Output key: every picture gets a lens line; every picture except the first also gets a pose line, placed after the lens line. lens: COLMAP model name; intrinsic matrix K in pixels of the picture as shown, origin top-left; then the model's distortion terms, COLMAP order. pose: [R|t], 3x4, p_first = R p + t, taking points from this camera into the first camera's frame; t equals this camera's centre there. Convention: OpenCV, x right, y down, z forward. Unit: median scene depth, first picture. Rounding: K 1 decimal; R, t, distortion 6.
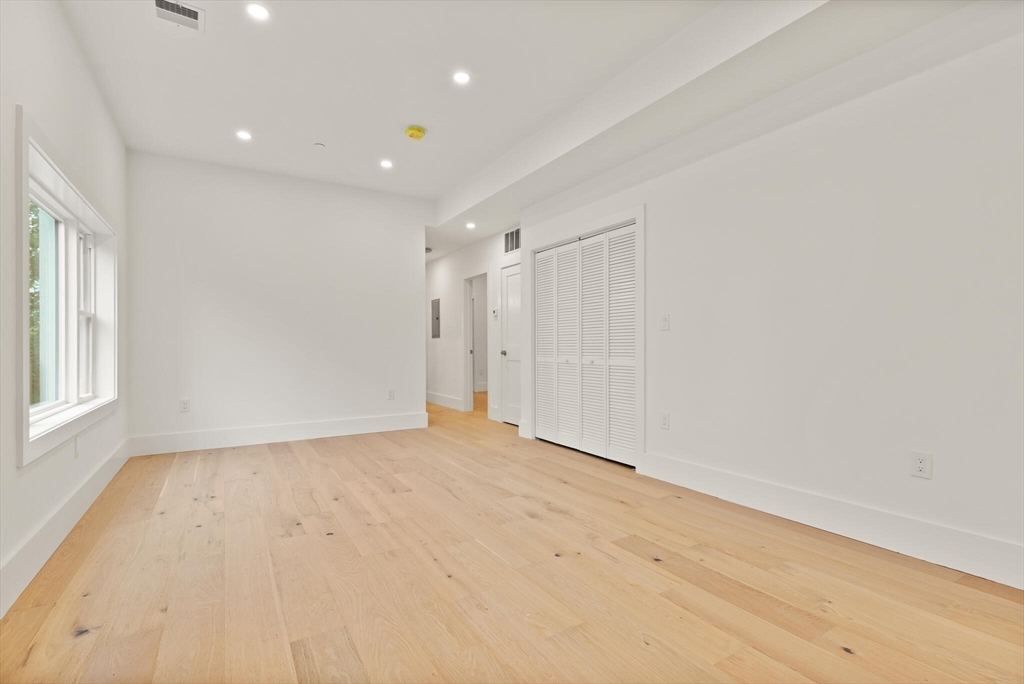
lens RADIAL K [[473.6, 0, 514.5], [0, 473.6, 344.8], [0, 0, 1]] dist [0.002078, -0.000325]
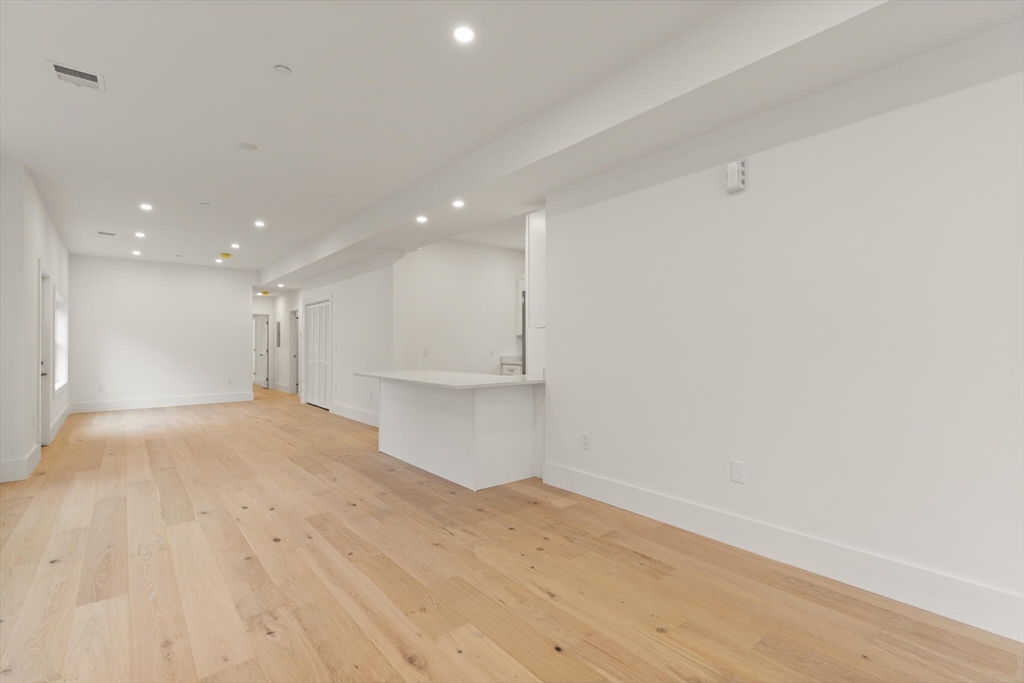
lens RADIAL K [[472.1, 0, 518.6], [0, 472.1, 339.9], [0, 0, 1]] dist [0.001312, 0.000090]
pose [[0.988902, -0.000749, 0.148566, 0.816638], [0.002021, 0.999963, -0.008408, -0.051440], [-0.148554, 0.008615, 0.988867, -1.354427]]
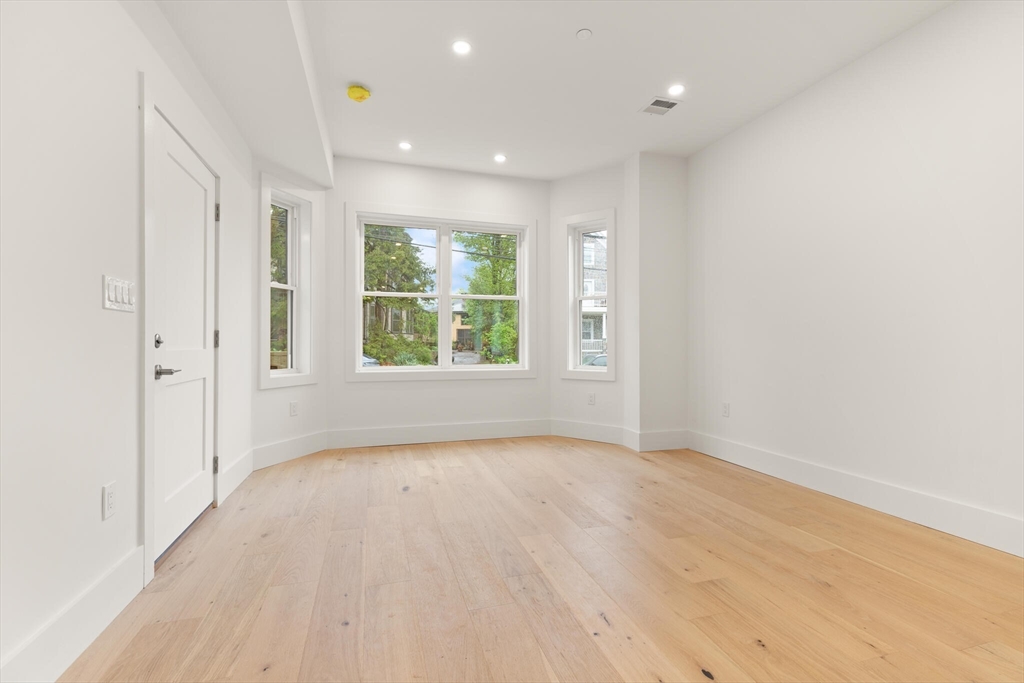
lens RADIAL K [[469.6, 0, 515.1], [0, 469.6, 341.1], [0, 0, 1]] dist [0.001920, -0.000586]
pose [[-0.968113, -0.000057, 0.250513, 0.945497], [-0.001830, 0.999975, -0.006843, 0.002793], [-0.250506, -0.007083, -0.968089, -0.587335]]
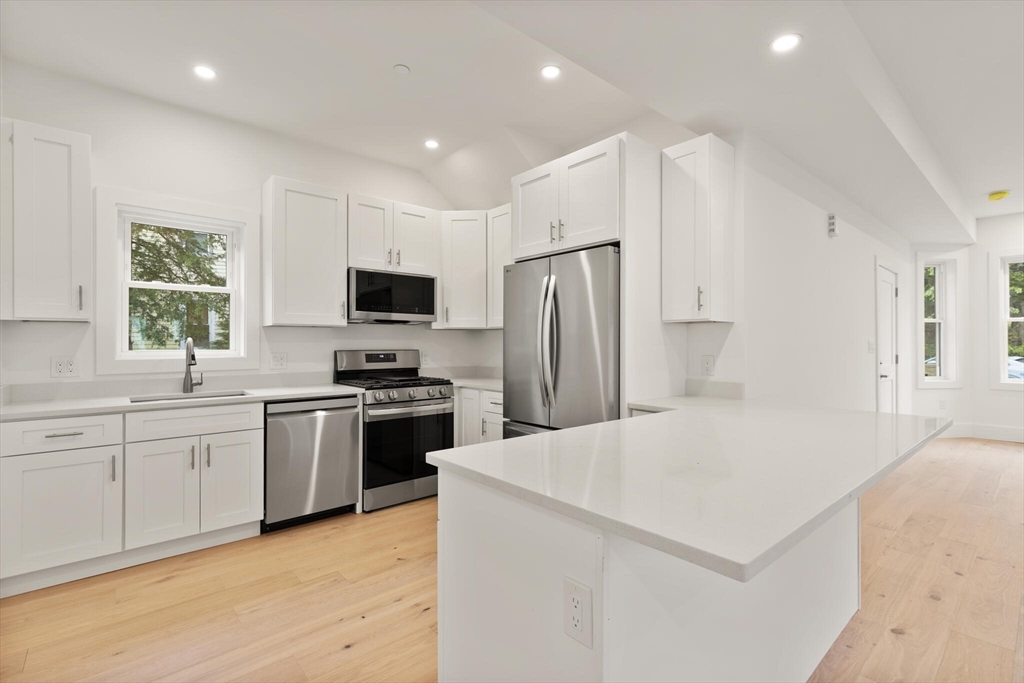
lens RADIAL K [[469.6, 0, 515.1], [0, 469.6, 341.1], [0, 0, 1]] dist [0.001920, -0.000586]
pose [[-0.172176, 0.003606, 0.985060, 0.368917], [0.000557, 0.999993, -0.003563, -0.057986], [-0.985066, -0.000065, -0.172177, 0.221819]]
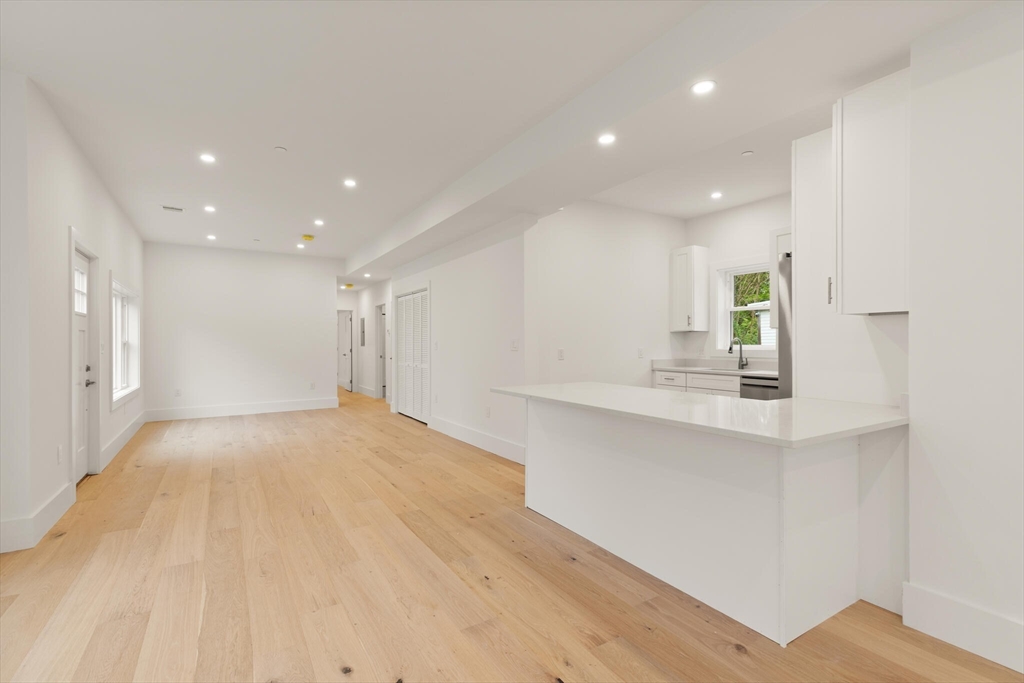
lens RADIAL K [[469.6, 0, 515.1], [0, 469.6, 341.1], [0, 0, 1]] dist [0.001920, -0.000586]
pose [[0.999958, -0.002742, 0.008751, 0.581734], [0.002758, 0.999995, -0.001796, -0.055945], [-0.008746, 0.001820, 0.999960, -0.810925]]
